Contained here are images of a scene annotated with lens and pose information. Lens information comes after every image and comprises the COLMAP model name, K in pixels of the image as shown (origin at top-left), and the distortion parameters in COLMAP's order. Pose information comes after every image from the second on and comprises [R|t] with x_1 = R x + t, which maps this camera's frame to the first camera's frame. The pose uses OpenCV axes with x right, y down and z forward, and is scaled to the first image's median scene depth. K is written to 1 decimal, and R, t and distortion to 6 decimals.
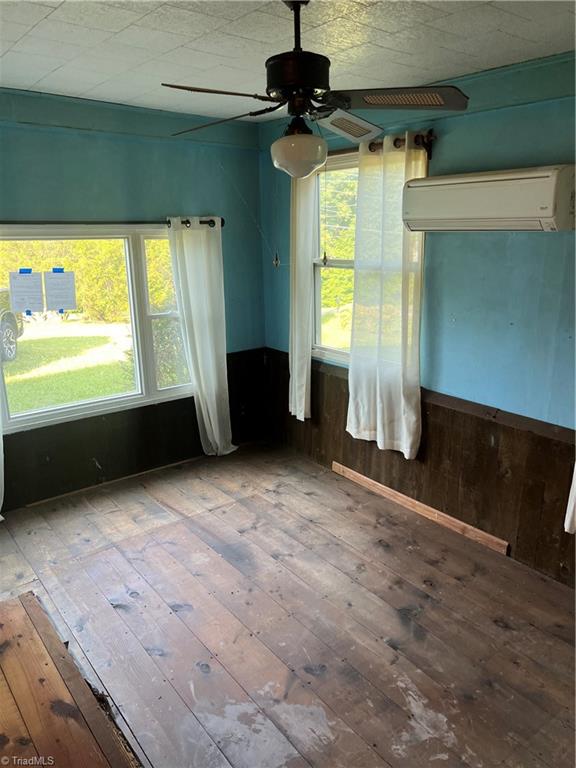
lens RADIAL K [[585.1, 0, 287.9], [0, 585.1, 384.1], [0, 0, 1]] dist [0.047020, -0.035590]
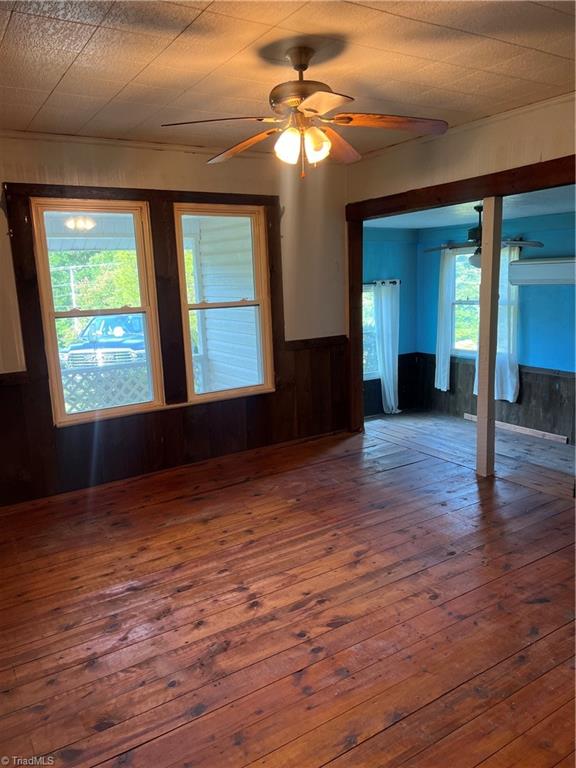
lens RADIAL K [[585.1, 0, 287.4], [0, 585.1, 381.8], [0, 0, 1]] dist [0.047020, -0.035590]
pose [[0.995066, -0.005866, -0.099045, -0.322436], [-0.002358, 0.996571, -0.082708, 0.215352], [0.099190, 0.082533, 0.991640, -0.950024]]
